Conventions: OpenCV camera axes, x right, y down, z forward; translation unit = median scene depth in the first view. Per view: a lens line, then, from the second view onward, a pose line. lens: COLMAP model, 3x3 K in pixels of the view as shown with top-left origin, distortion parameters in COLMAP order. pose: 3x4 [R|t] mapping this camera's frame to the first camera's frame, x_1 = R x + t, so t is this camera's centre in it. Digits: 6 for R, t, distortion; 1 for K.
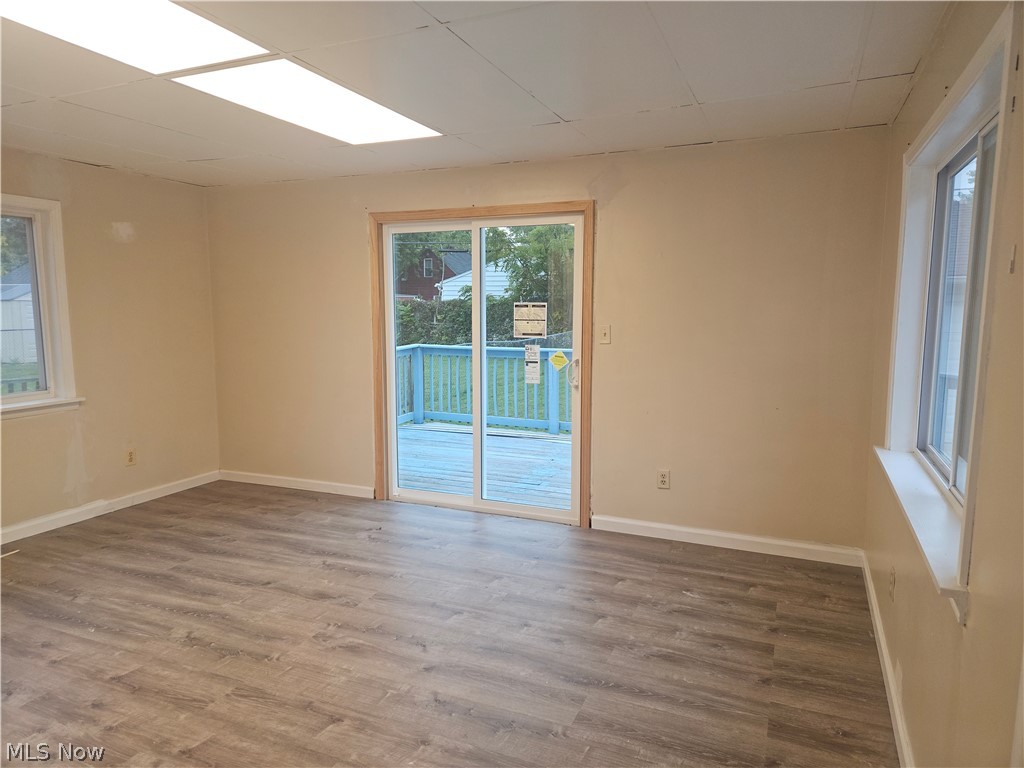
lens RADIAL K [[683.0, 0, 508.5], [0, 683.0, 386.9], [0, 0, 1]] dist [0.066914, -0.047748]
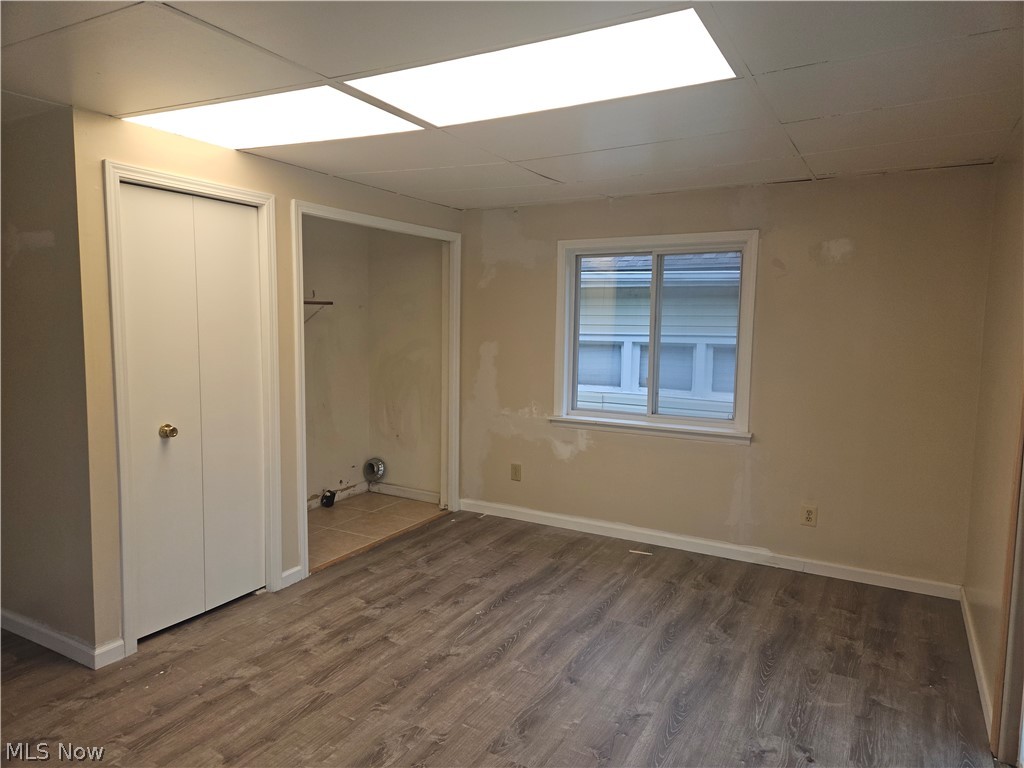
lens RADIAL K [[683.0, 0, 511.3], [0, 683.0, 383.5], [0, 0, 1]] dist [0.066914, -0.047748]
pose [[-0.099480, 0.095980, -0.990400, 0.424449], [-0.133168, 0.985099, 0.108843, -0.137826], [0.986088, 0.142717, -0.085216, 0.926455]]
